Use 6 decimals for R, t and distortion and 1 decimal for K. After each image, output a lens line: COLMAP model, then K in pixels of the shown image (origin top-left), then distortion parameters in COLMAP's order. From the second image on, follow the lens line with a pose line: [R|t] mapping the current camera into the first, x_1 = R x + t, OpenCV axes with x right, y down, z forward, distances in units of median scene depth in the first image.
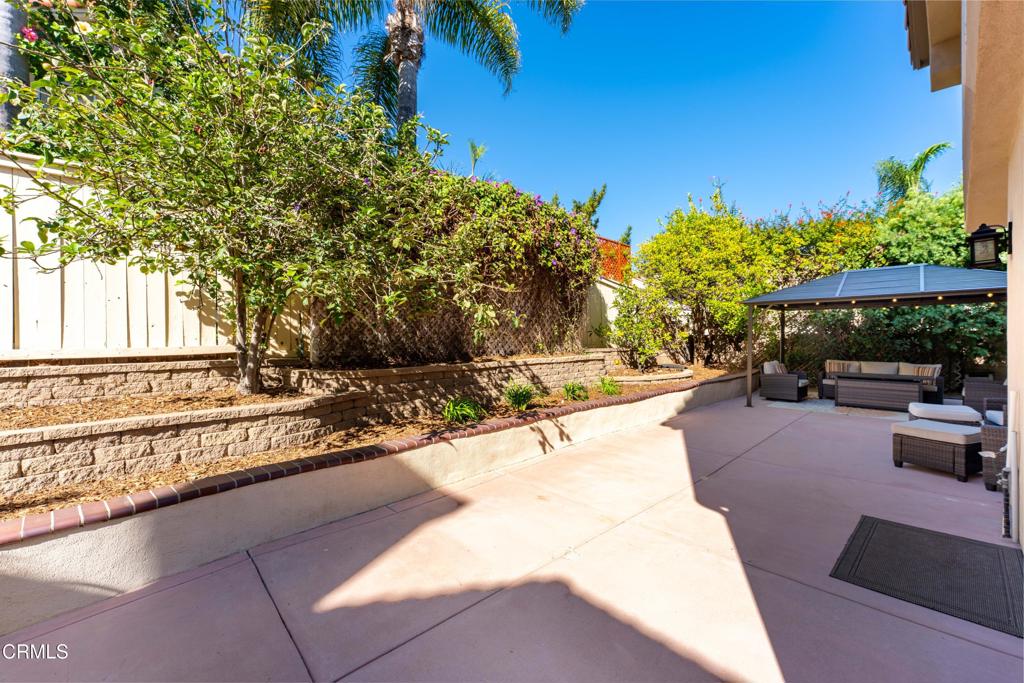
lens RADIAL K [[406.5, 0, 511.2], [0, 406.5, 342.9], [0, 0, 1]] dist [0.002113, -0.000583]
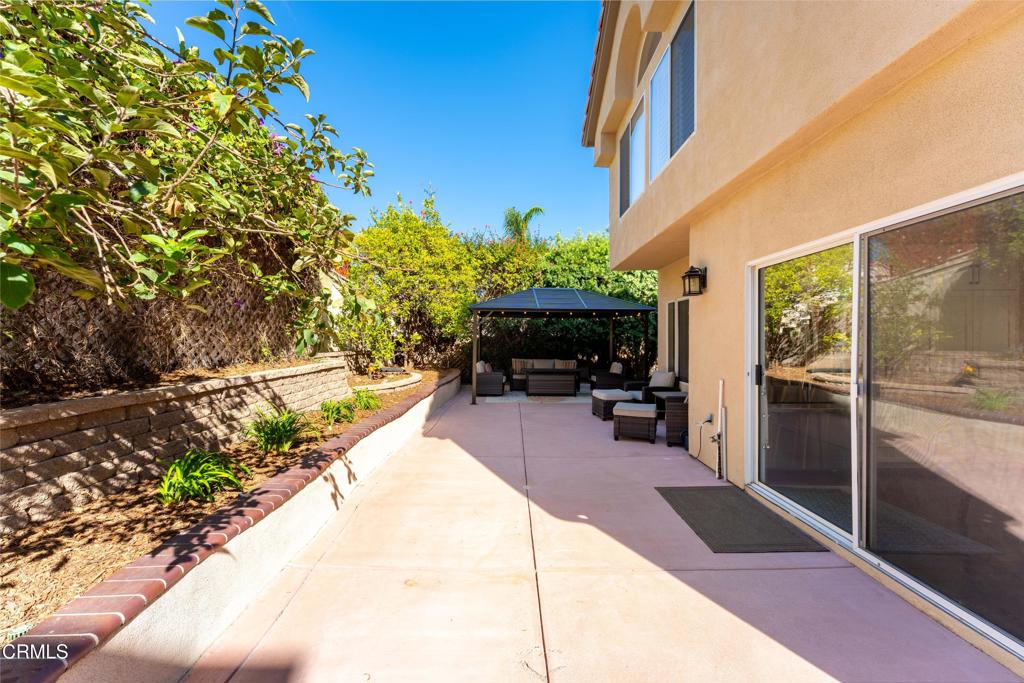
lens RADIAL K [[406.5, 0, 510.9], [0, 406.5, 341.0], [0, 0, 1]] dist [0.002113, -0.000583]
pose [[0.681214, 0.004029, 0.732073, -0.180625], [-0.000608, 0.999988, -0.004938, -0.008453], [-0.732084, 0.002919, 0.681208, 0.250998]]
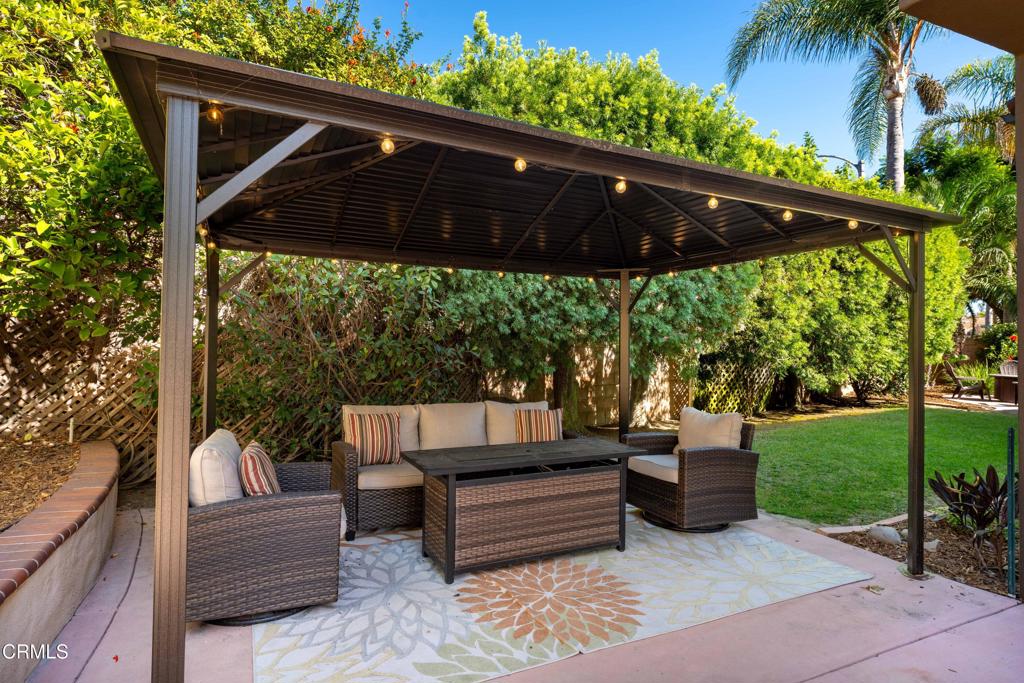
lens RADIAL K [[571.3, 0, 509.6], [0, 571.3, 339.0], [0, 0, 1]] dist [-0.006539, -0.000352]
pose [[0.299474, 0.017716, 0.953940, 0.544453], [0.005751, 0.999776, -0.020372, -0.006479], [-0.954087, 0.011587, 0.299305, 1.078865]]
